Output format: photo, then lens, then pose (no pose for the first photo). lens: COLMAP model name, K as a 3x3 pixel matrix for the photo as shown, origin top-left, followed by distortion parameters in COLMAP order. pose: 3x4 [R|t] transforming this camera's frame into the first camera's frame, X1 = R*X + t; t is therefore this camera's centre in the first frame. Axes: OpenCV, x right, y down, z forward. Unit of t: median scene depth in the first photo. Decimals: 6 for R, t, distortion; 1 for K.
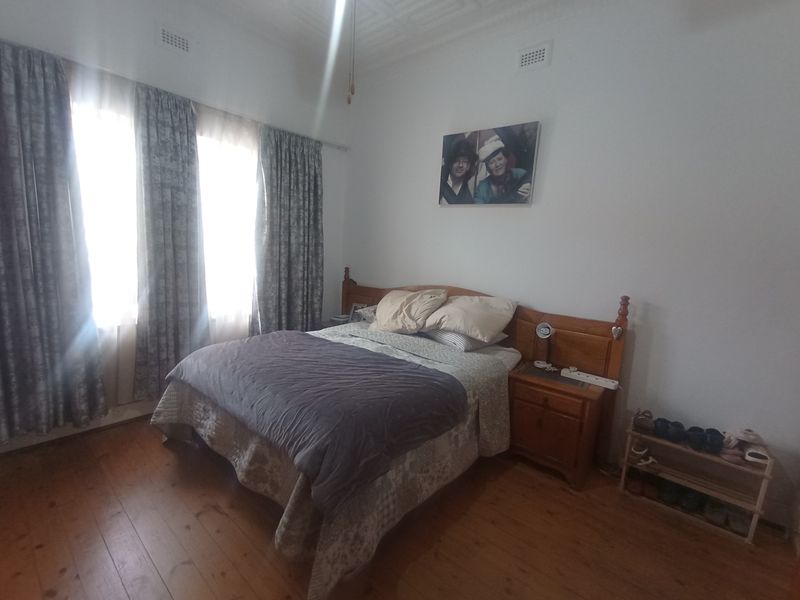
lens RADIAL K [[359.3, 0, 400.0], [0, 359.3, 300.0], [0, 0, 1]] dist [0.000889, -0.000076]
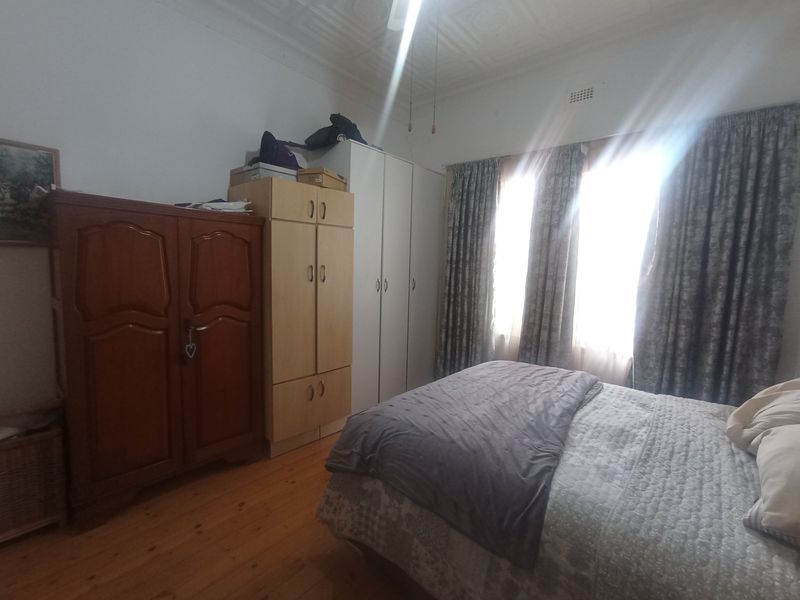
lens RADIAL K [[362.7, 0, 400.0], [0, 362.7, 300.0], [0, 0, 1]] dist [-0.032186, 0.028290]
pose [[-0.006289, 0.048174, -0.998819, 0.414723], [-0.166556, 0.984836, 0.048549, -0.041804], [0.986012, 0.166665, 0.001831, 0.430421]]
